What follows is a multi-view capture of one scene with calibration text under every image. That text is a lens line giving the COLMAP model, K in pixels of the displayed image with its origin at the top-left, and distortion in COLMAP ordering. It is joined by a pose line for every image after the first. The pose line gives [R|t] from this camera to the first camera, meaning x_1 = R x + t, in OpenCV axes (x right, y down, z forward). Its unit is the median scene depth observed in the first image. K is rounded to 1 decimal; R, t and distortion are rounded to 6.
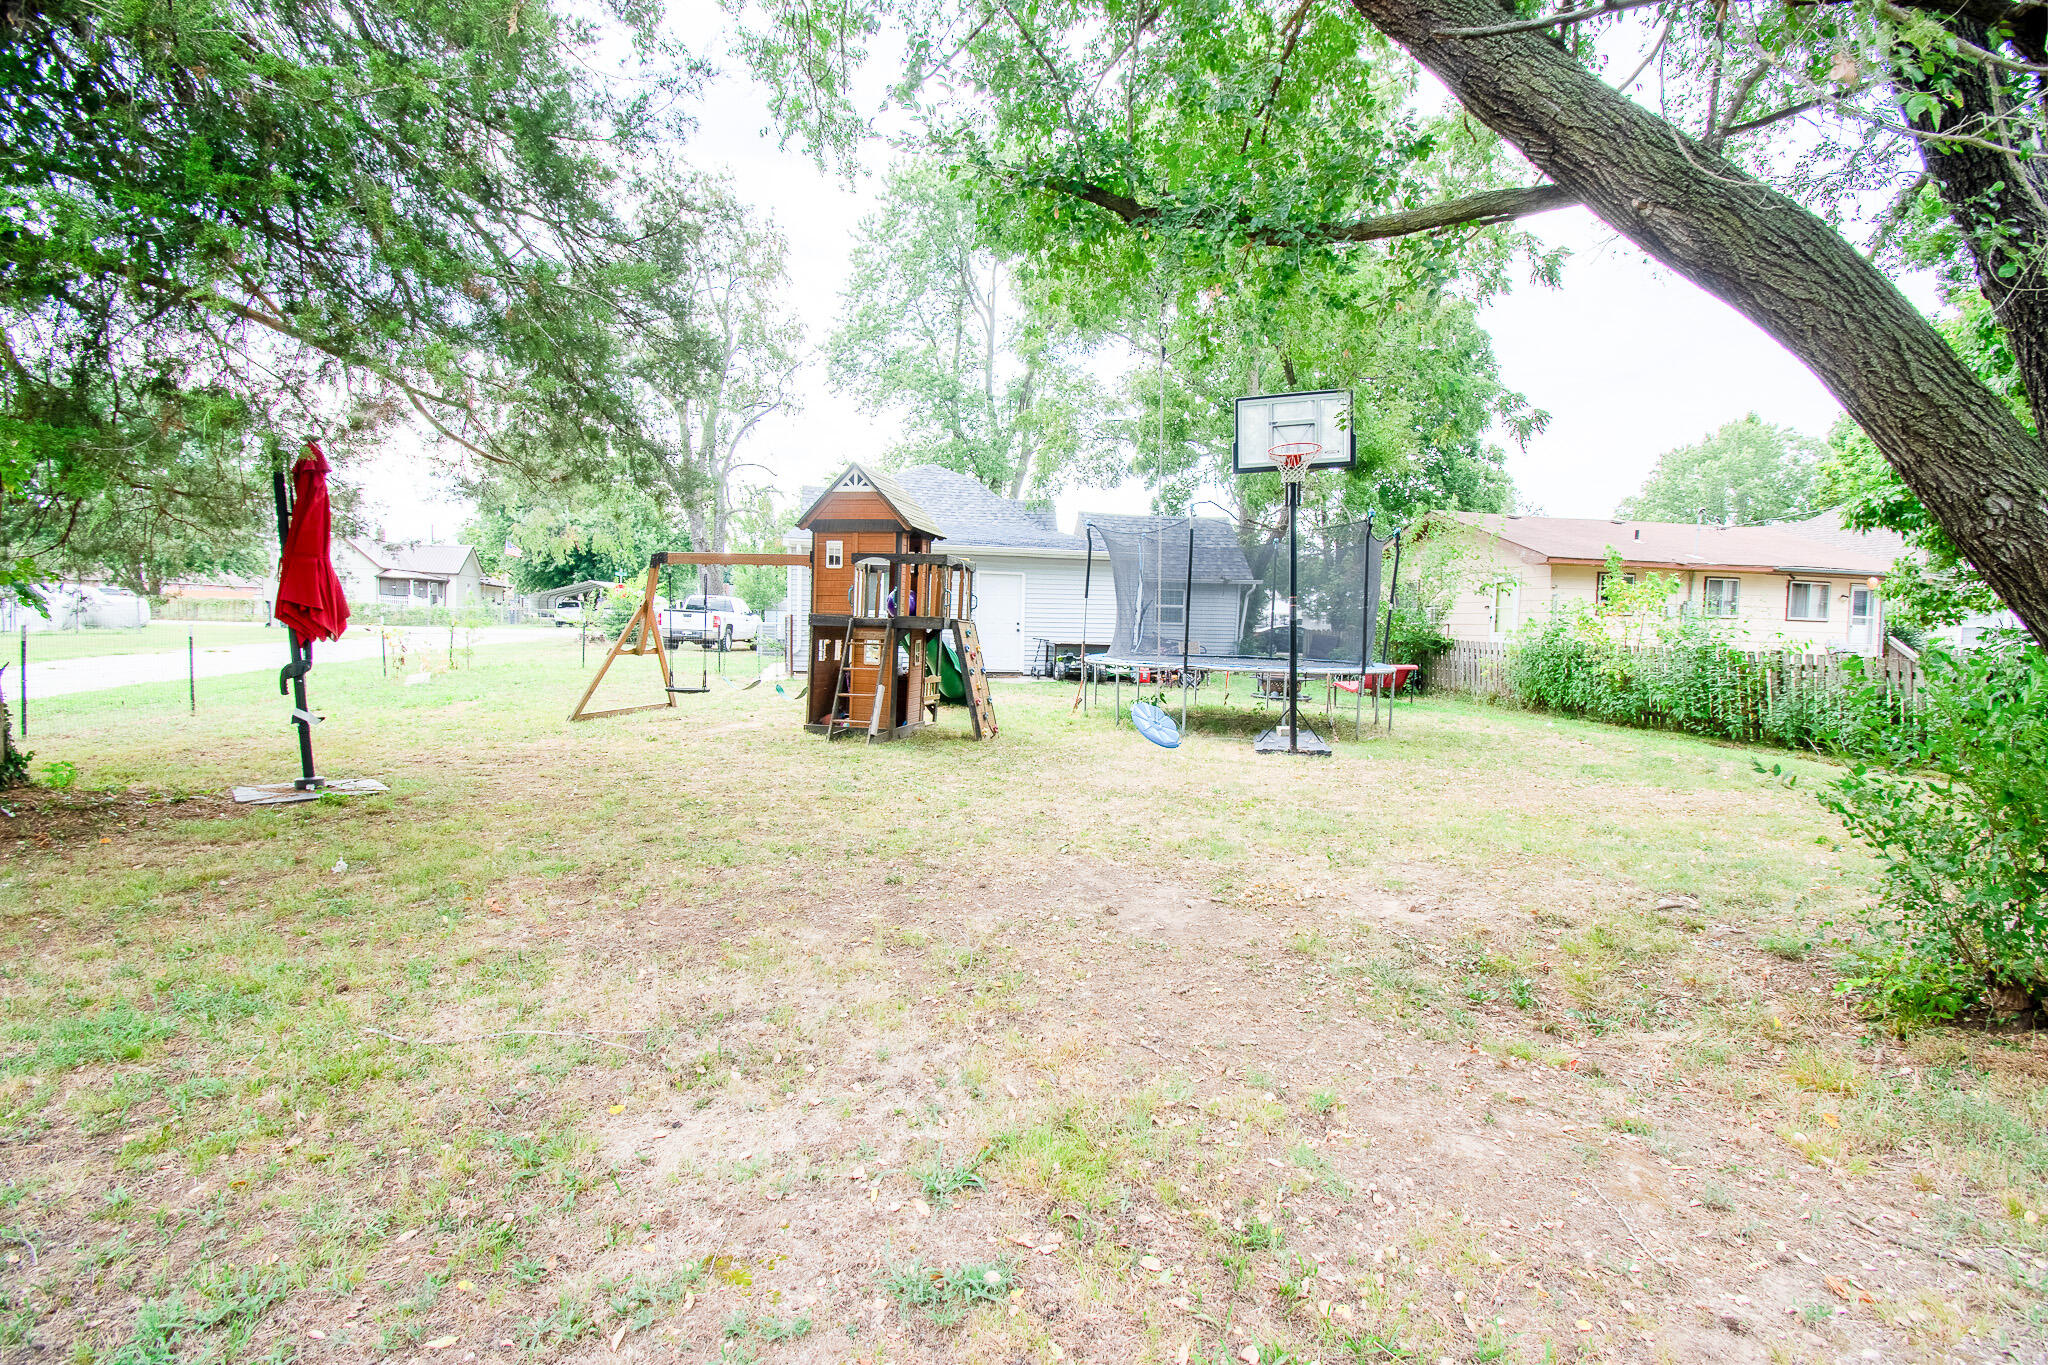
lens RADIAL K [[901.1, 0, 1024.0], [0, 901.1, 682.5], [0, 0, 1]] dist [0.000758, -0.000008]
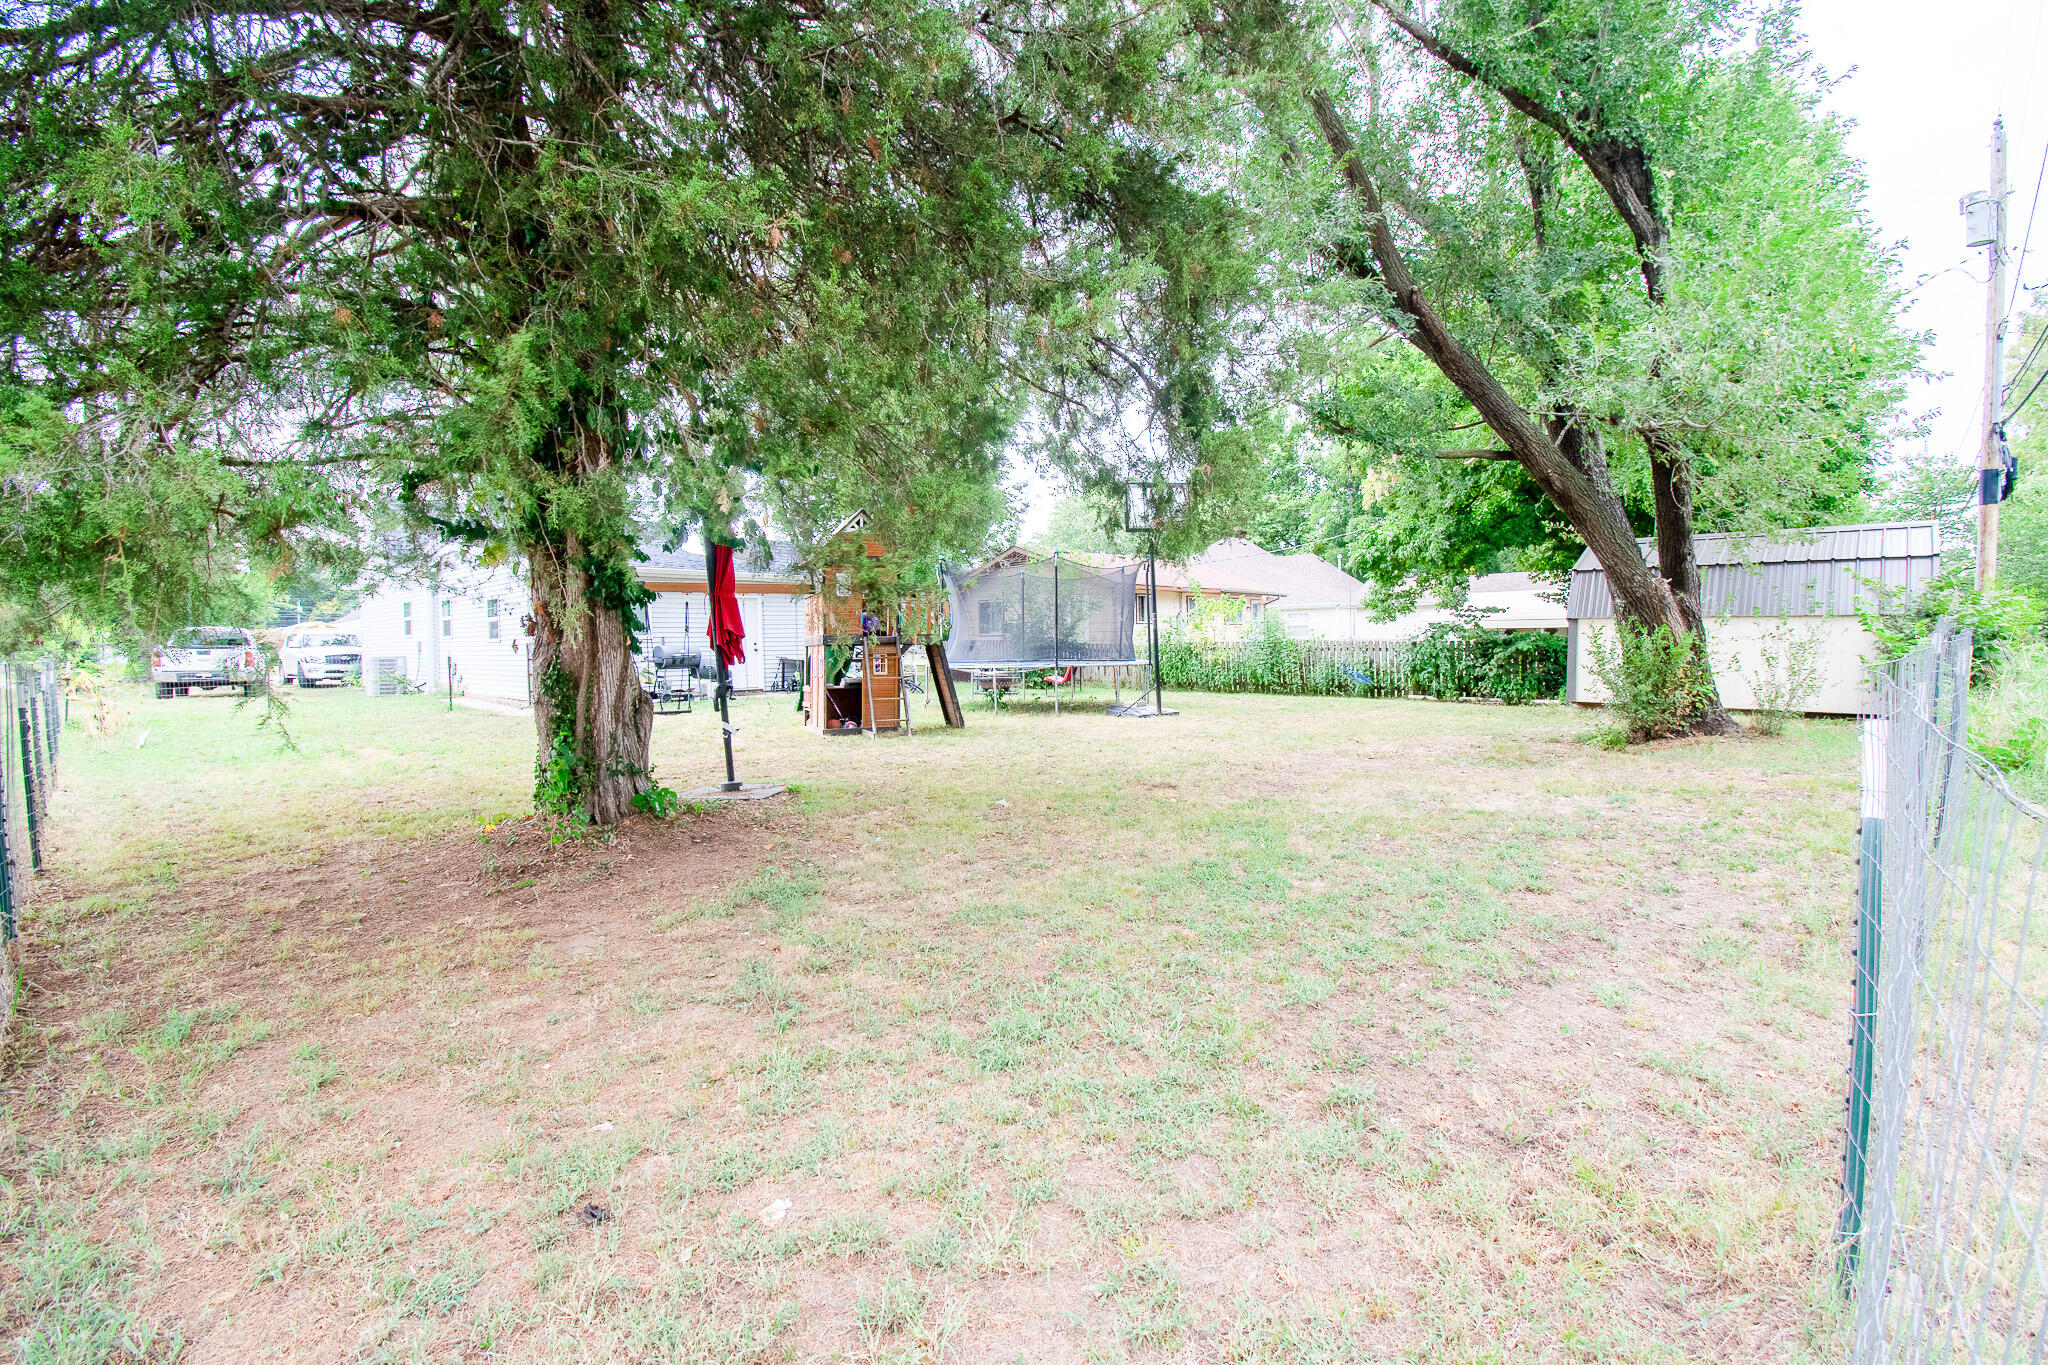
lens RADIAL K [[901.1, 0, 1024.0], [0, 901.1, 682.5], [0, 0, 1]] dist [0.000758, -0.000008]
pose [[0.806660, -0.061022, 0.587857, -0.799933], [0.072909, 0.997332, 0.003480, 0.001769], [-0.586501, 0.040053, 0.808958, -0.098881]]
